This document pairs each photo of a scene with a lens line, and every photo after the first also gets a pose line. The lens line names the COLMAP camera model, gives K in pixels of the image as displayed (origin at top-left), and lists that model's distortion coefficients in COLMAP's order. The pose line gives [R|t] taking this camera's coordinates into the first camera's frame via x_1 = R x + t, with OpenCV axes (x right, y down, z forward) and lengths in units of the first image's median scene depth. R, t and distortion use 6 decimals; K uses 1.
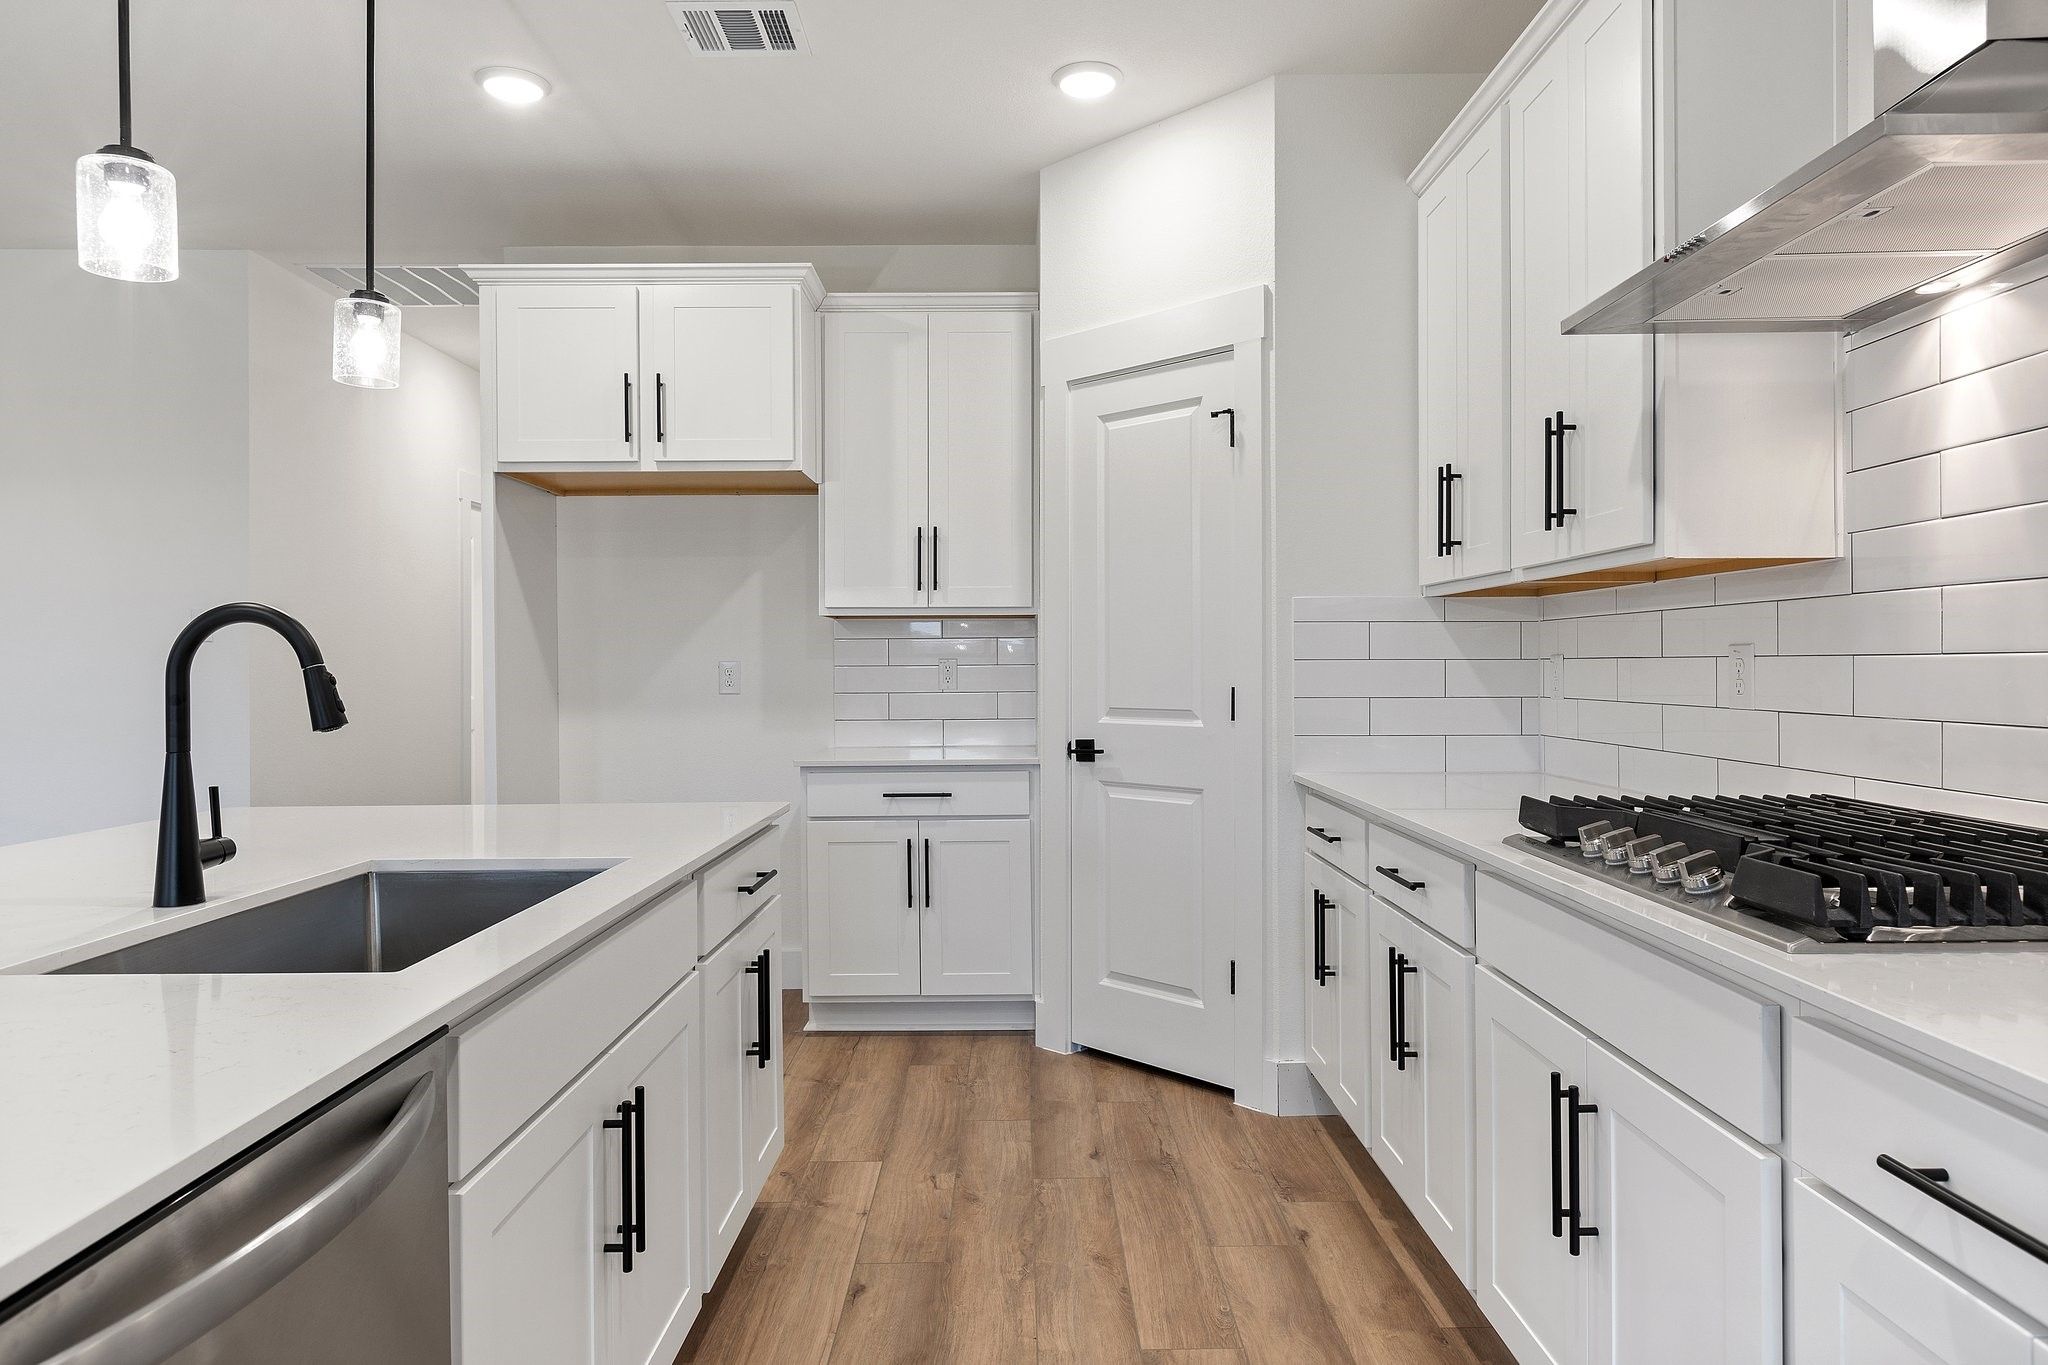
lens RADIAL K [[1227.1, 0, 1025.5], [0, 1227.1, 657.6], [0, 0, 1]] dist [0.002223, -0.000590]
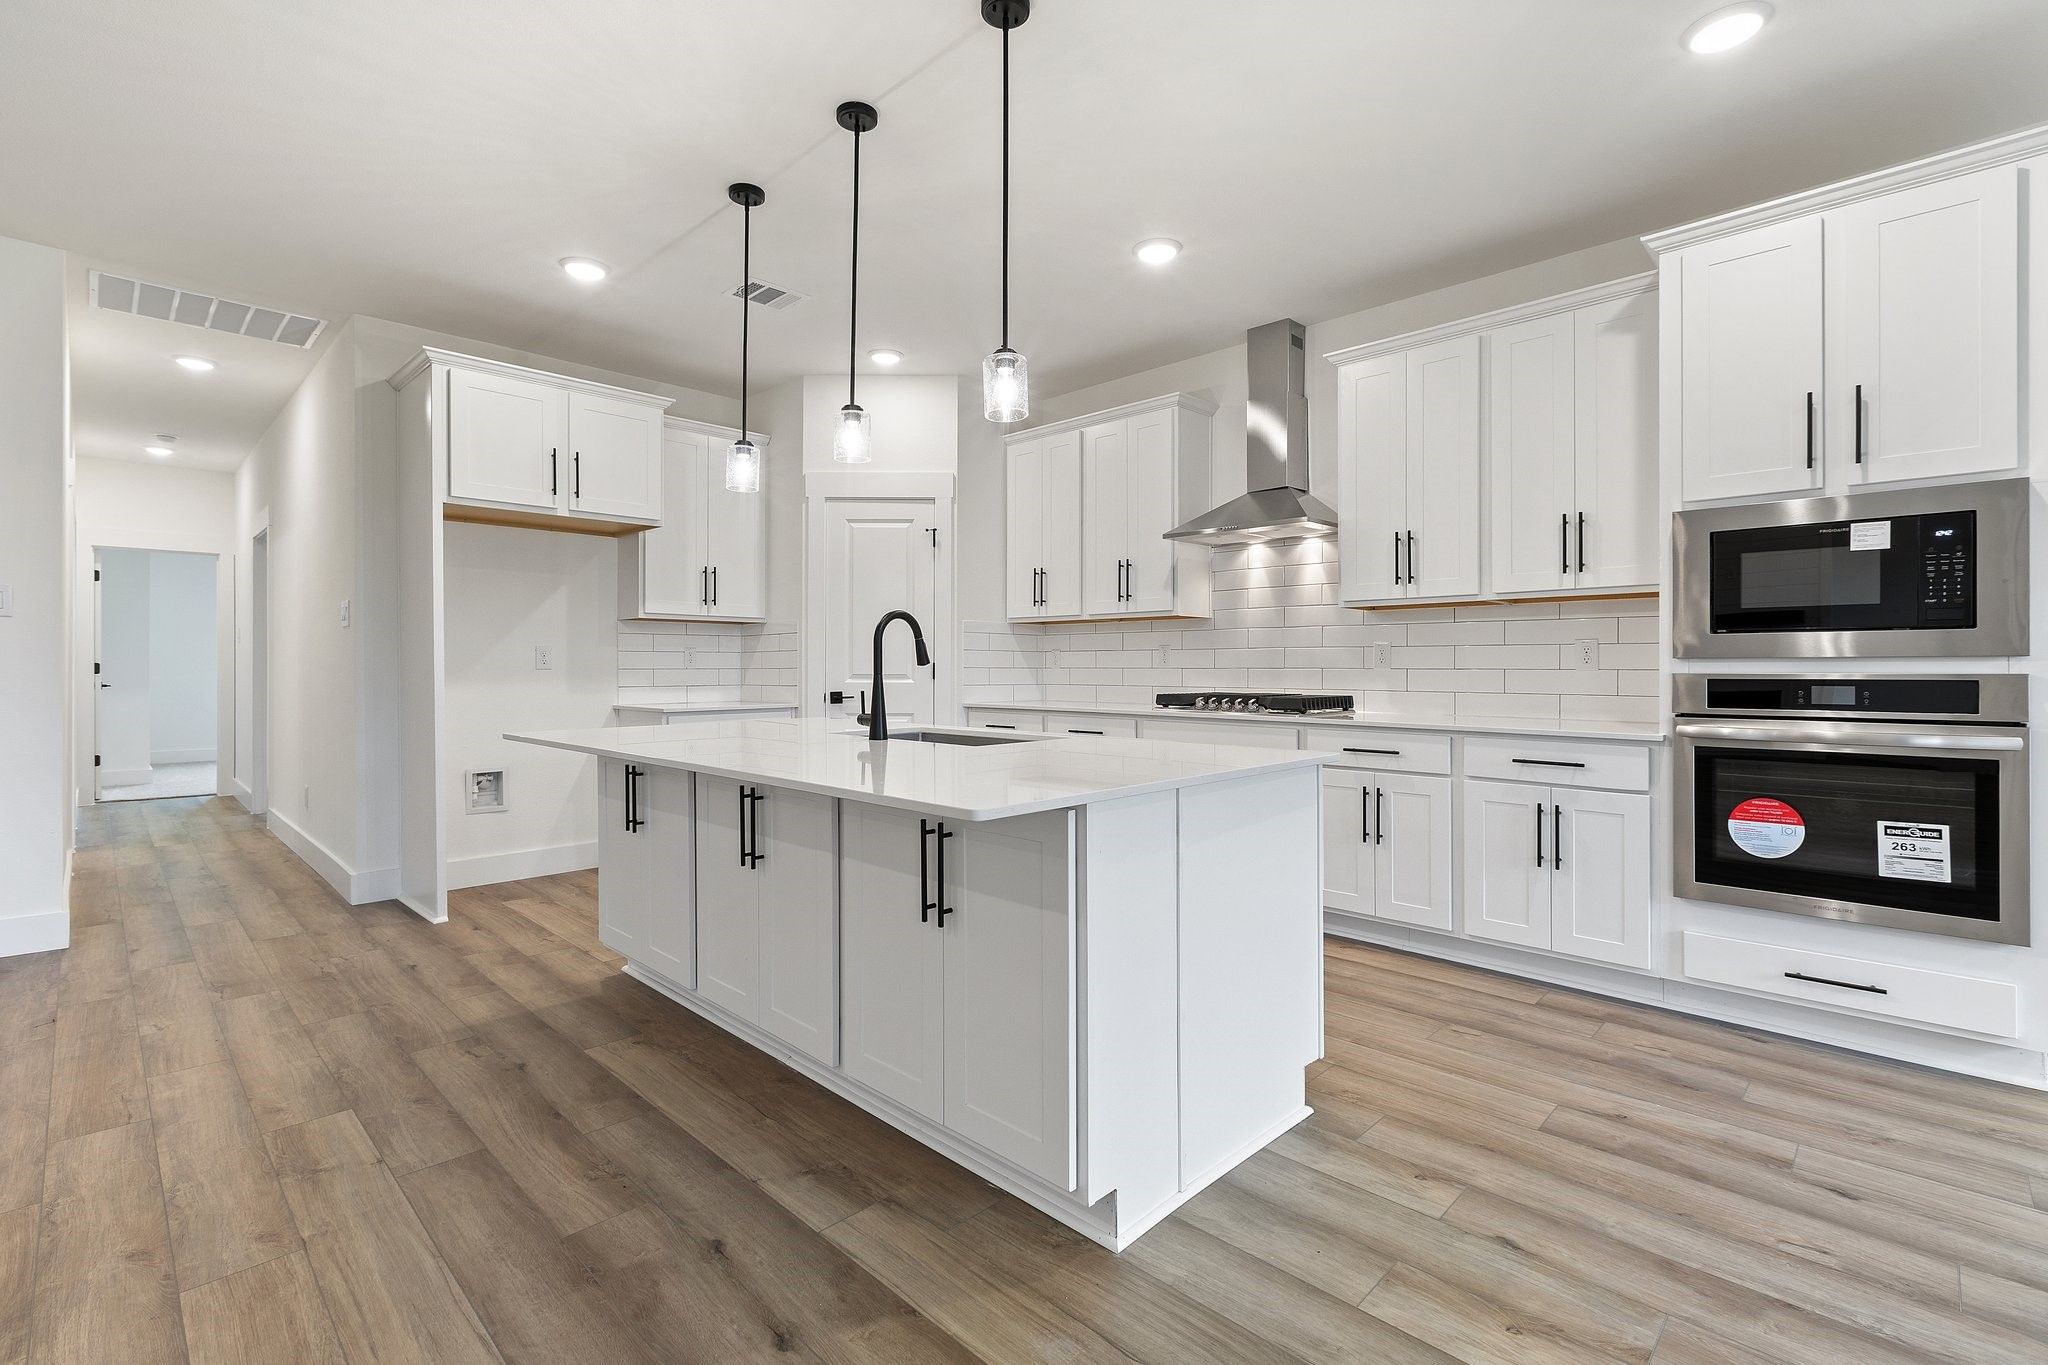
lens RADIAL K [[923.1, 0, 1007.8], [0, 923.1, 665.0], [0, 0, 1]] dist [-0.001289, -0.001881]
pose [[0.717963, 0.007619, 0.696040, -0.826334], [-0.009557, 0.999954, -0.001087, 0.028584], [-0.696016, -0.005872, 0.718003, -0.205864]]
